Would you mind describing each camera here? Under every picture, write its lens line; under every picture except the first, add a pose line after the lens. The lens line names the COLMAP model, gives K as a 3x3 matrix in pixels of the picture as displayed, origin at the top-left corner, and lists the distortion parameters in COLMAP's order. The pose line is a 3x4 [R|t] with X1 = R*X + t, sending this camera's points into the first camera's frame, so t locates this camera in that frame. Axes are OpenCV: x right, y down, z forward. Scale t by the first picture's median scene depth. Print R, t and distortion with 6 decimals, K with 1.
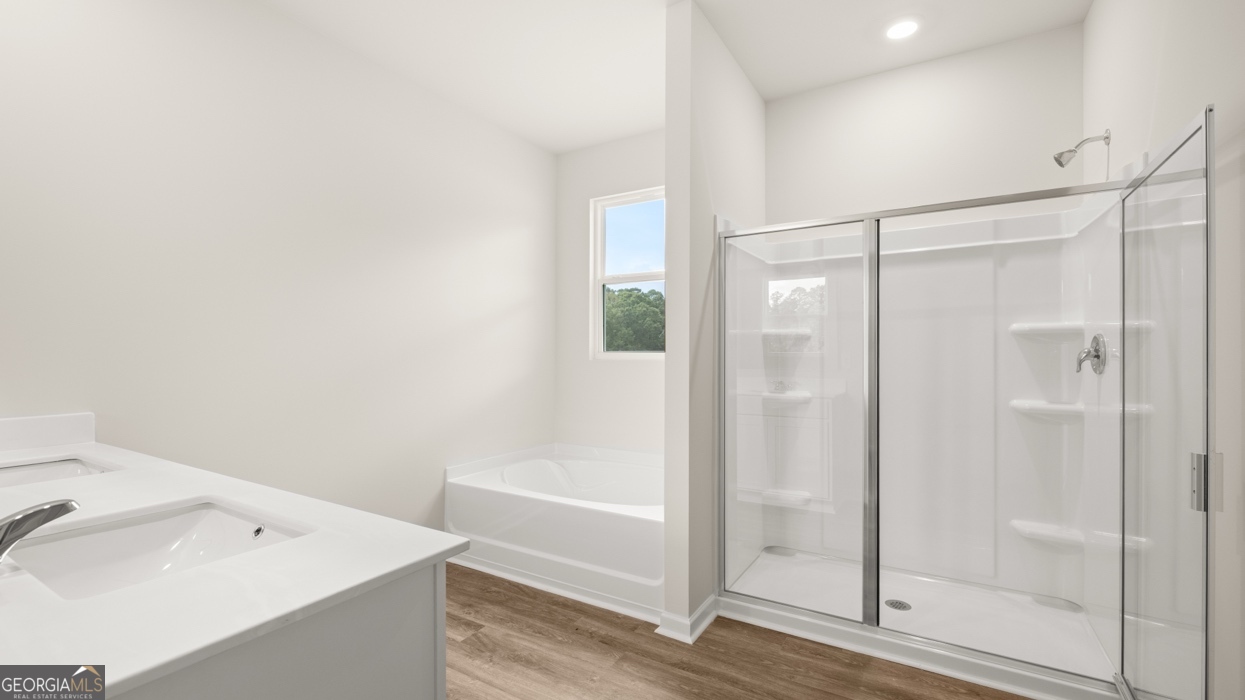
lens RADIAL K [[526.8, 0, 624.8], [0, 526.8, 354.0], [0, 0, 1]] dist [0.004167, -0.000014]
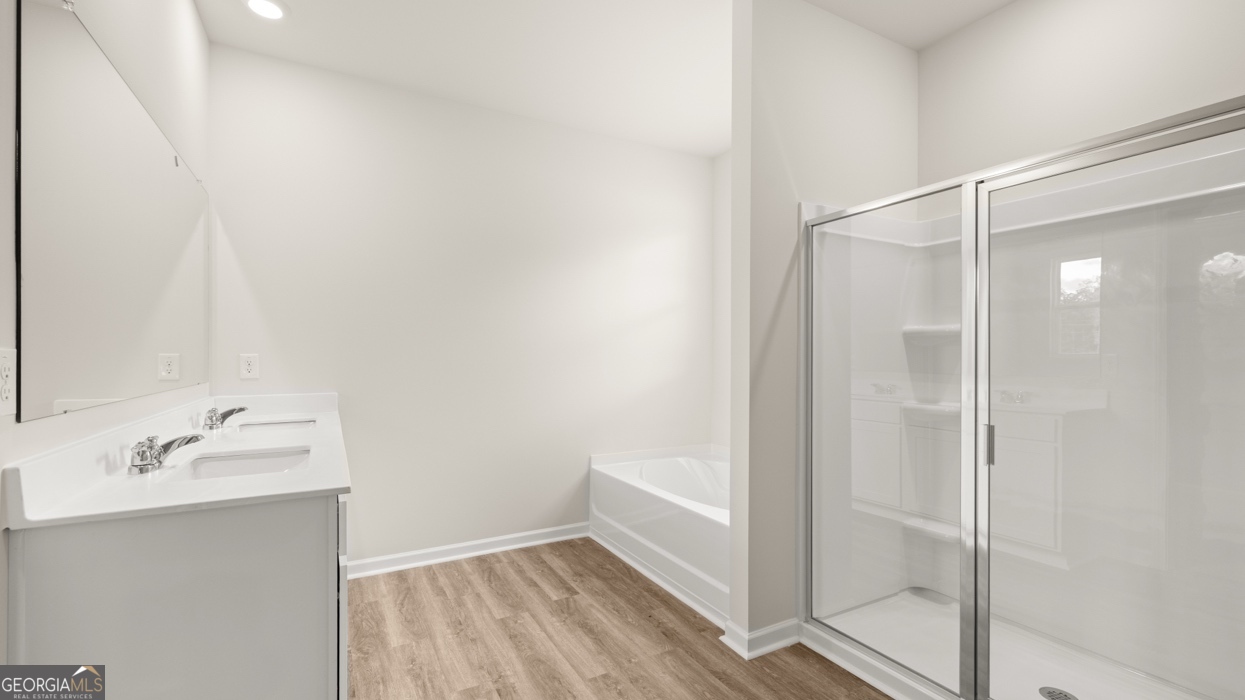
lens RADIAL K [[526.8, 0, 623.9], [0, 526.8, 352.5], [0, 0, 1]] dist [0.004167, -0.000014]
pose [[0.862605, -0.006008, -0.505842, 0.396431], [-0.000442, 0.999920, -0.012629, 0.009048], [0.505877, 0.011117, 0.862534, 0.060676]]
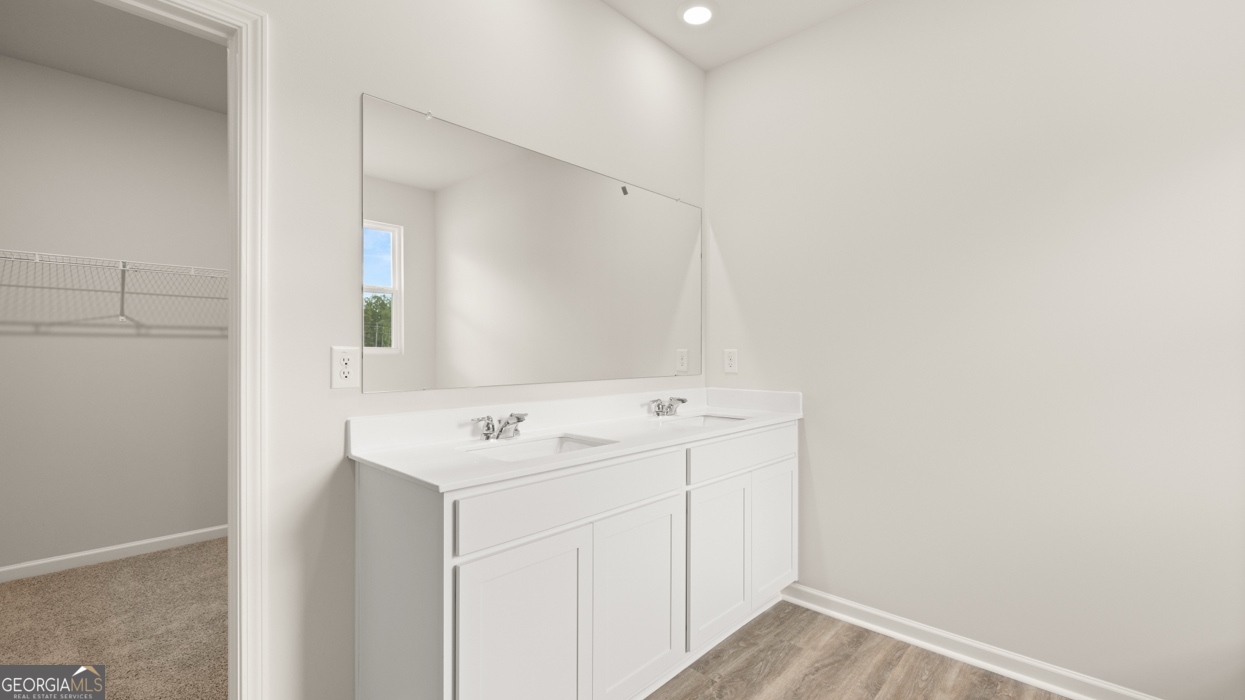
lens RADIAL K [[526.8, 0, 623.0], [0, 526.8, 355.7], [0, 0, 1]] dist [0.004167, -0.000014]
pose [[-0.226560, 0.001707, -0.973996, 0.343883], [-0.007668, 0.999964, 0.003536, 0.009871], [0.973967, 0.008270, -0.226538, 0.649358]]
